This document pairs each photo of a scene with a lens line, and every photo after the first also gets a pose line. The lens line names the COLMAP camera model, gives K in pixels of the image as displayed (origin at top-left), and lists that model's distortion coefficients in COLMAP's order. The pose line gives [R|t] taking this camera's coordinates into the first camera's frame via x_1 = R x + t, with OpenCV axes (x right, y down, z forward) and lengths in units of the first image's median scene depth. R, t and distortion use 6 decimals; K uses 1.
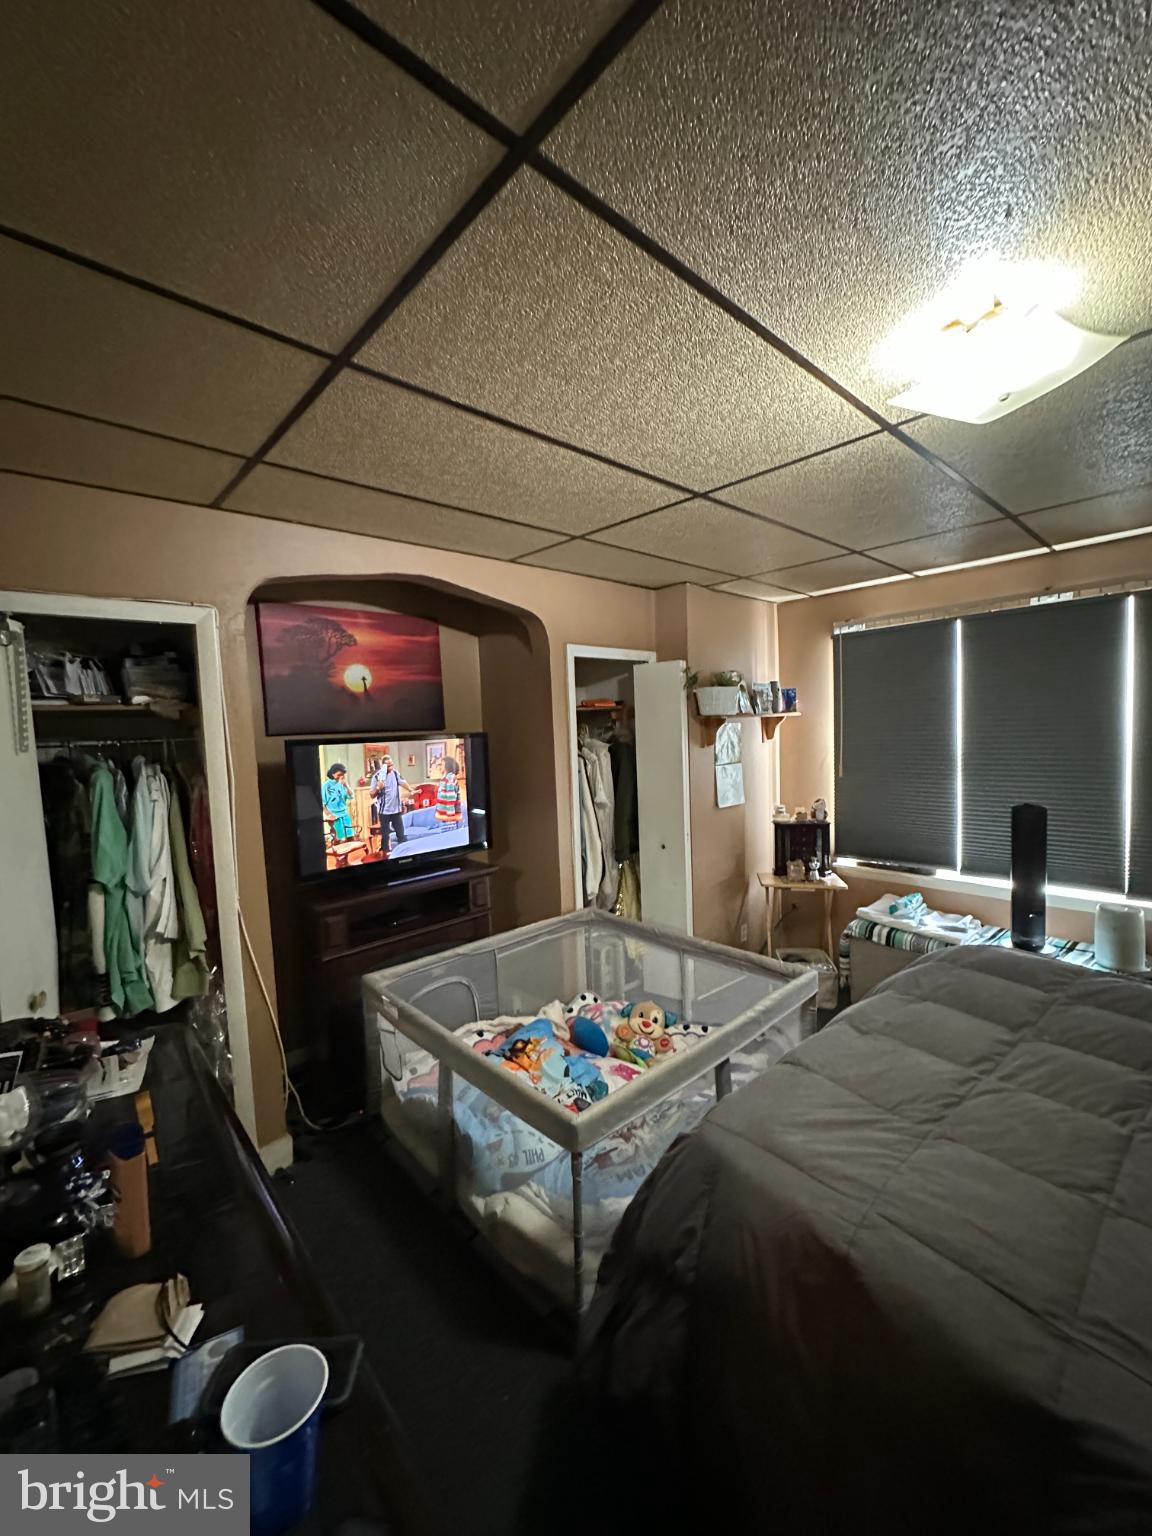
lens RADIAL K [[613.2, 0, 573.9], [0, 613.2, 768.3], [0, 0, 1]] dist [-0.001952, 0.000077]
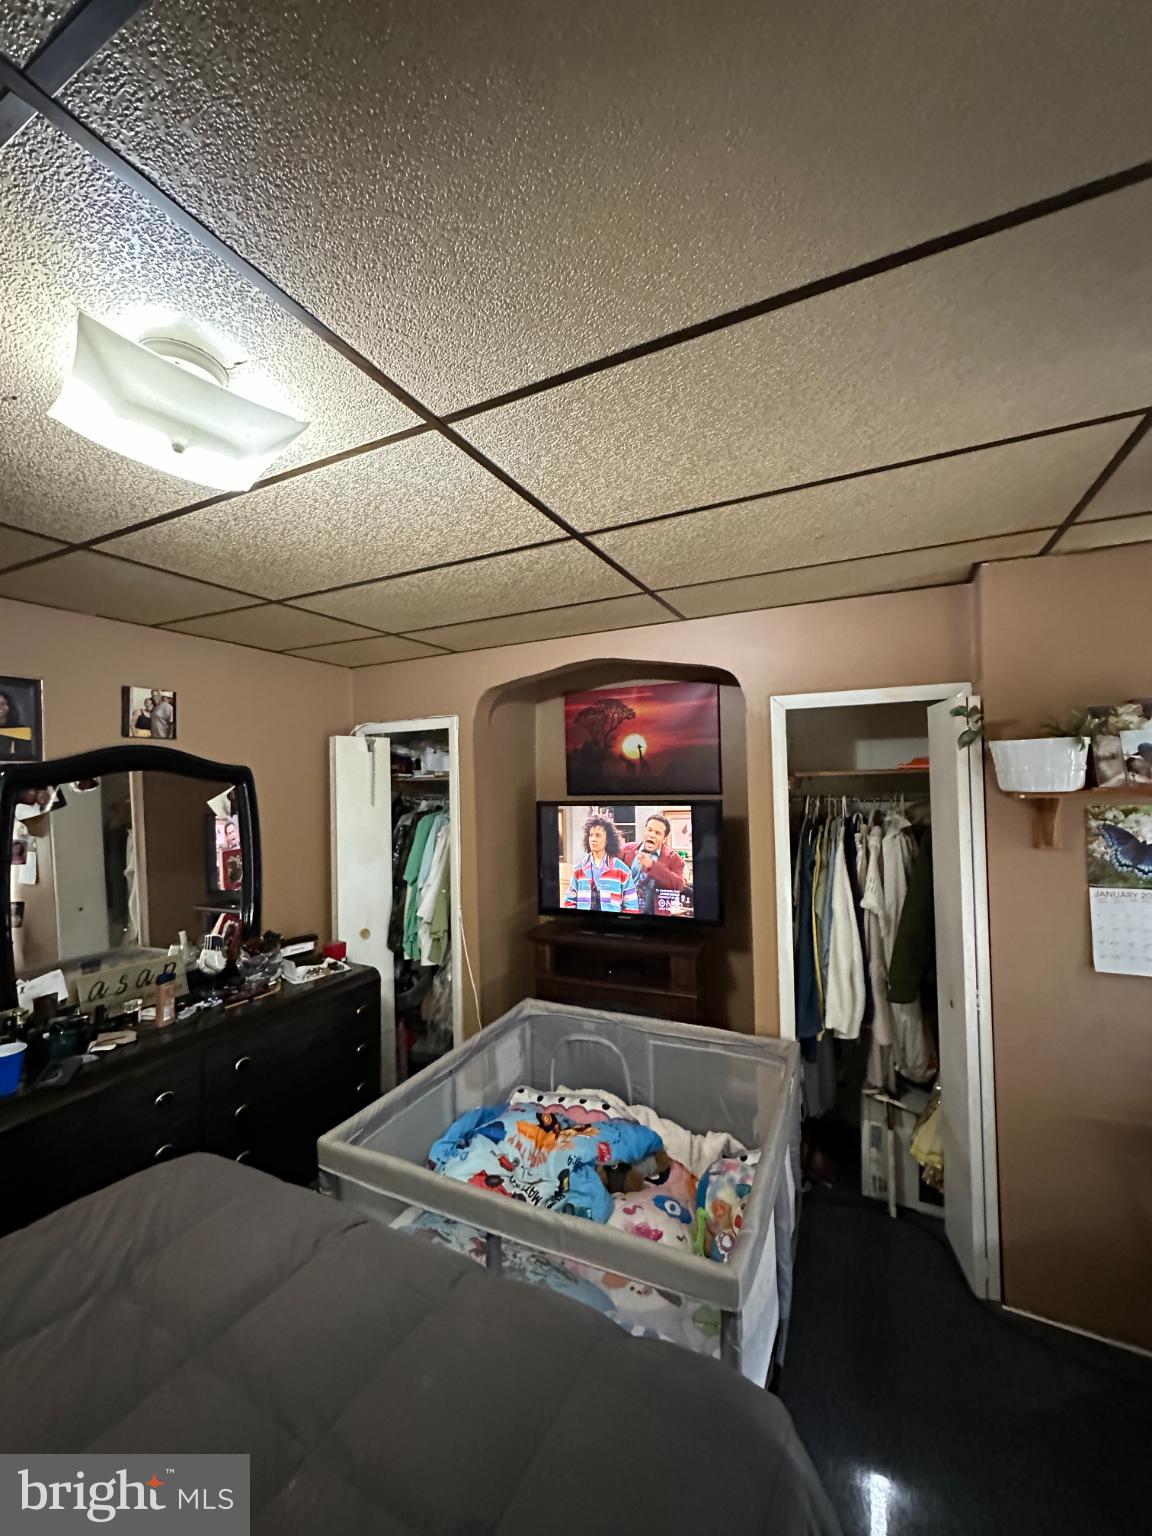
lens RADIAL K [[613.2, 0, 571.1], [0, 613.2, 768.0], [0, 0, 1]] dist [-0.001952, 0.000077]
pose [[0.373729, 0.006760, -0.927513, 0.751482], [-0.055906, 0.998320, -0.015250, -0.097195], [0.925852, 0.057553, 0.373479, 0.549808]]
